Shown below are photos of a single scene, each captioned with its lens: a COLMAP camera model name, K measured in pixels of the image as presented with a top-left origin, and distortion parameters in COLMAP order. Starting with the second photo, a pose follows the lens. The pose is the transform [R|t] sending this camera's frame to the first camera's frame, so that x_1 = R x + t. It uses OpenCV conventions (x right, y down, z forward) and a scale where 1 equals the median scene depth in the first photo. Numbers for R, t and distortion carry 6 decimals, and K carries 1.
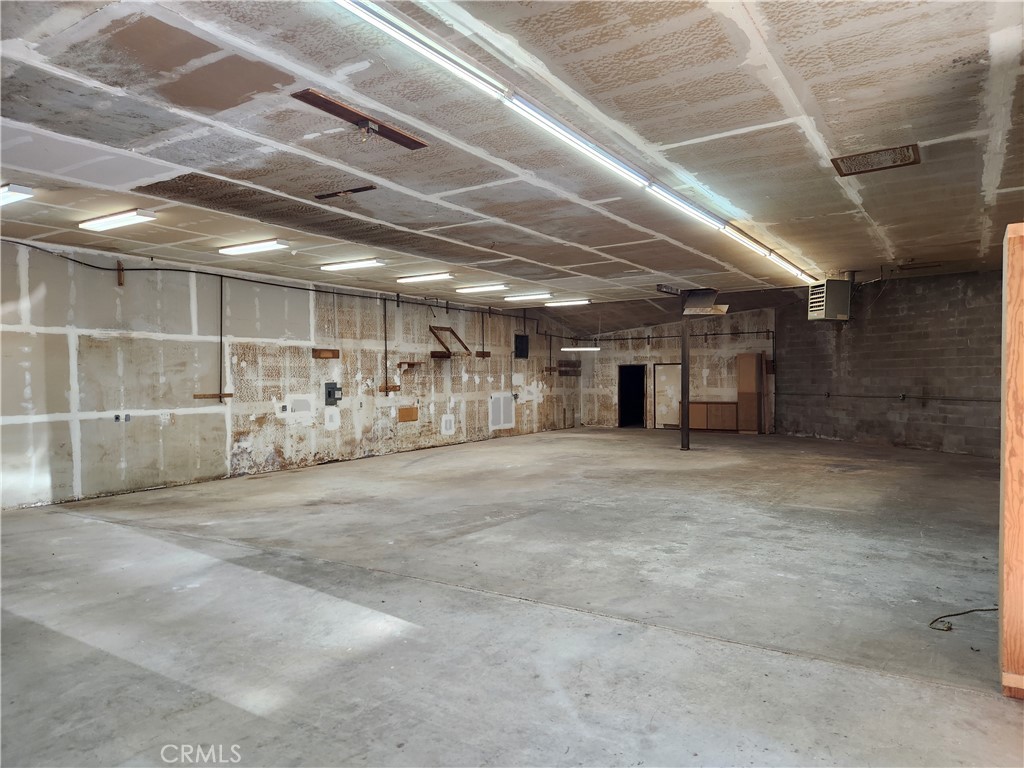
lens RADIAL K [[680.0, 0, 517.3], [0, 680.0, 390.2], [0, 0, 1]] dist [0.056953, -0.010931]
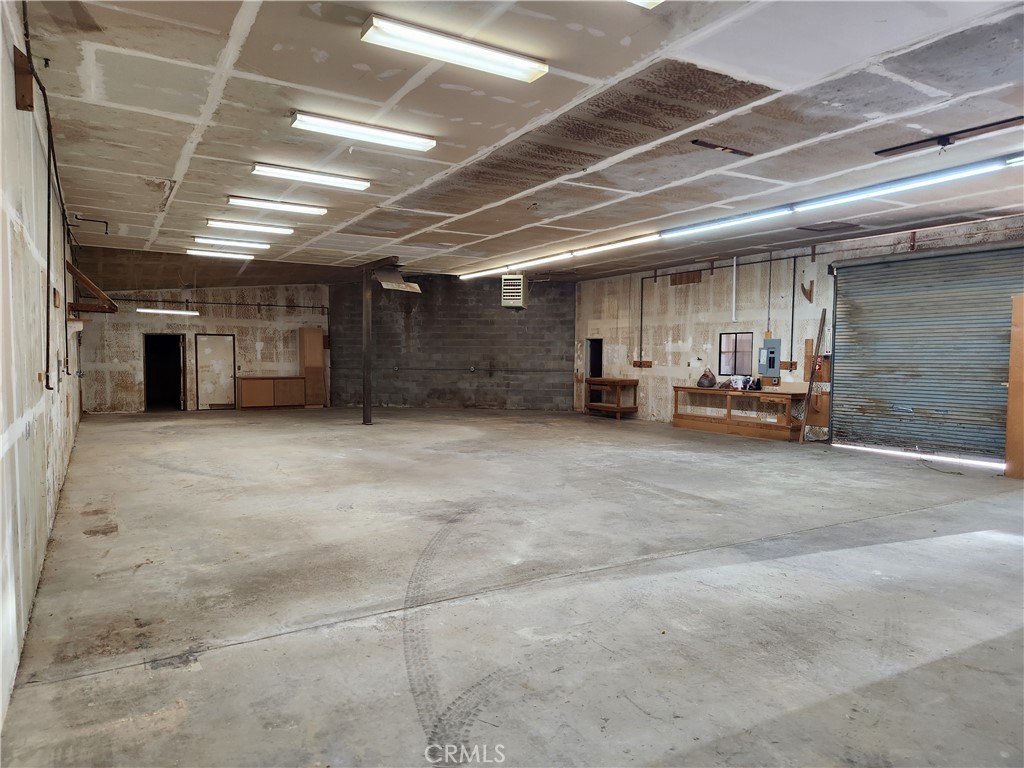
lens RADIAL K [[680.0, 0, 512.4], [0, 680.0, 382.1], [0, 0, 1]] dist [0.056953, -0.010931]
pose [[0.442443, -0.025166, 0.896444, -0.585676], [0.004687, 0.999657, 0.025750, 0.001465], [-0.896784, -0.007191, 0.442409, 0.400951]]
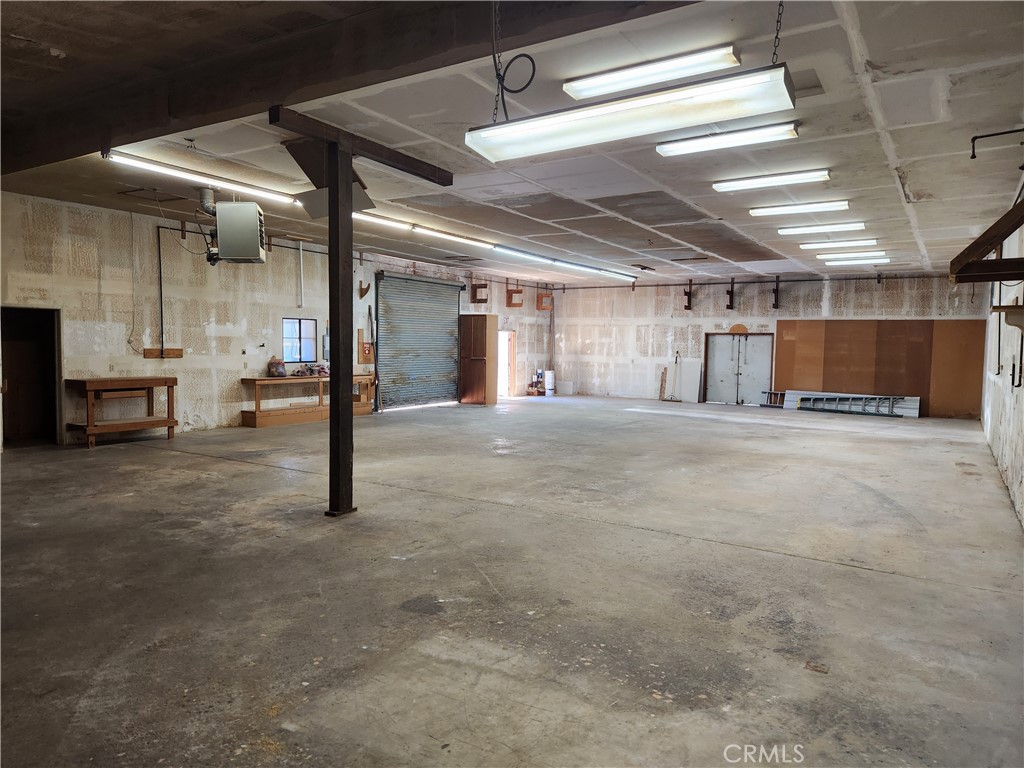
lens RADIAL K [[680.0, 0, 503.9], [0, 680.0, 378.5], [0, 0, 1]] dist [0.056953, -0.010931]
pose [[-0.999975, -0.006736, -0.002288, 0.161500], [-0.006876, 0.997658, 0.068051, -0.026200], [0.001824, 0.068065, -0.997679, 1.525664]]
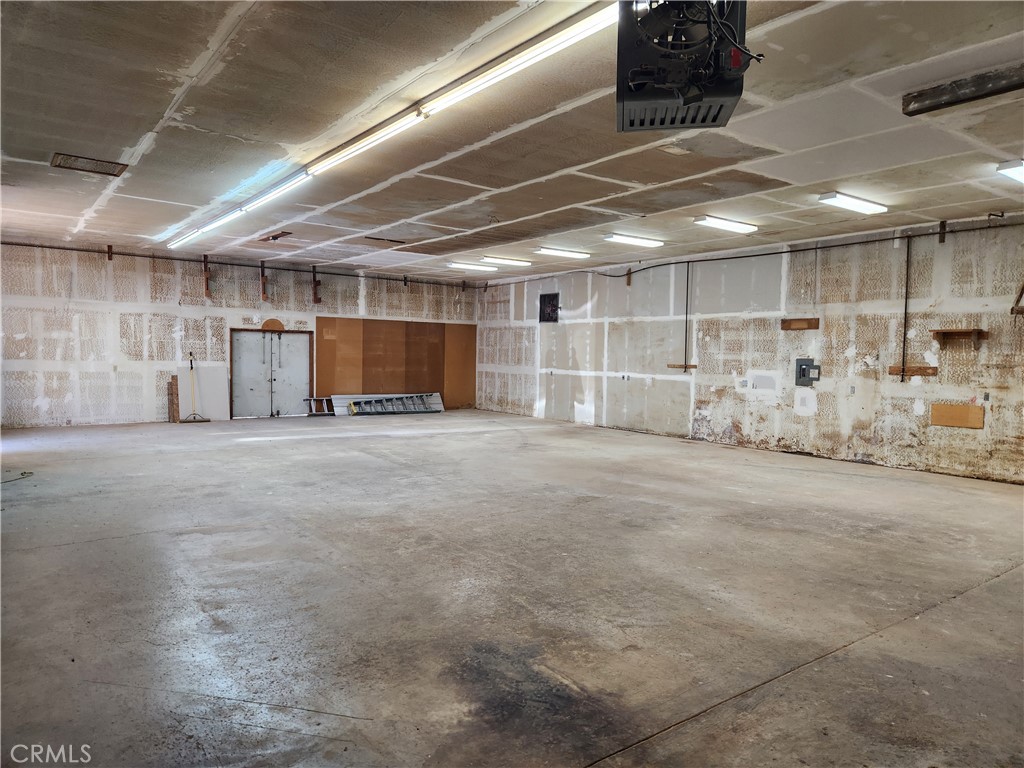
lens RADIAL K [[680.0, 0, 510.3], [0, 680.0, 388.0], [0, 0, 1]] dist [0.056953, -0.010931]
pose [[-0.344070, 0.055819, -0.937283, 0.608866], [-0.030218, 0.997056, 0.070472, -0.022796], [0.938458, 0.052570, -0.341370, 0.909469]]
